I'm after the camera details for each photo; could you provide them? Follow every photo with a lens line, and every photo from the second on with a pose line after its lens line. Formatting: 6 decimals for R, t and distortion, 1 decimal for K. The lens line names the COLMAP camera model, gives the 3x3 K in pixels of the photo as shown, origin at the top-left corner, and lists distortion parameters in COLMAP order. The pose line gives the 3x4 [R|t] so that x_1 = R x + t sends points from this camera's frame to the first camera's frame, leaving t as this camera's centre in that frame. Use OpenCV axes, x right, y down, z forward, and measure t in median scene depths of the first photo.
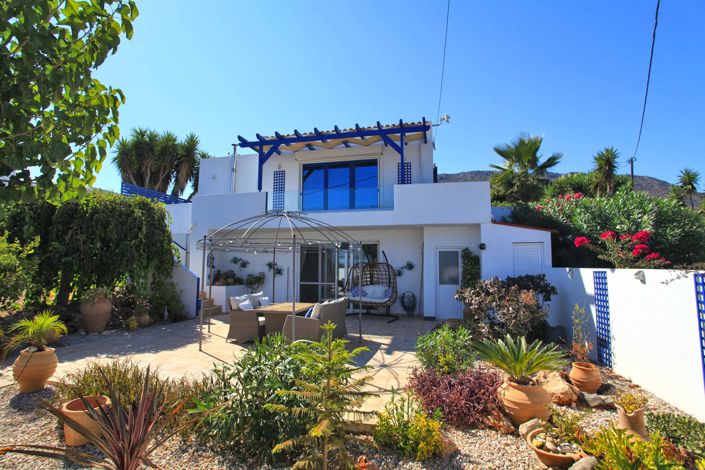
lens RADIAL K [[332.6, 0, 352.2], [0, 332.6, 233.4], [0, 0, 1]] dist [-0.003646, -0.000048]
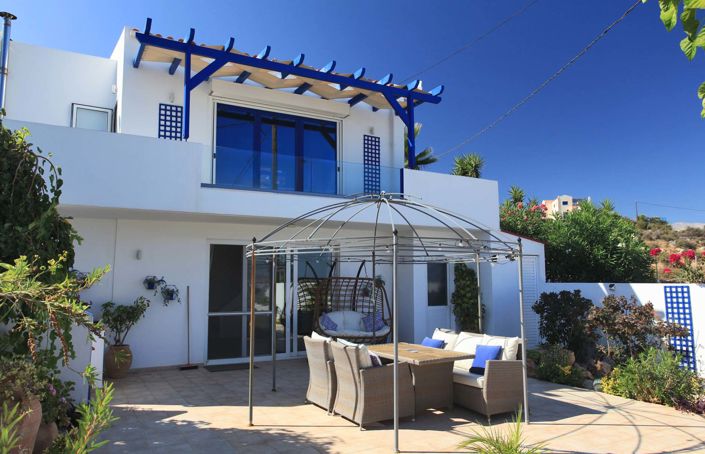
lens RADIAL K [[496.1, 0, 352.5], [0, 496.1, 229.1], [0, 0, 1]] dist [0.014529, 0.002160]
pose [[0.745528, 0.058618, 0.663891, -0.552863], [-0.059616, 0.997997, -0.021170, 0.010725], [-0.663802, -0.023796, 0.747530, 0.226337]]
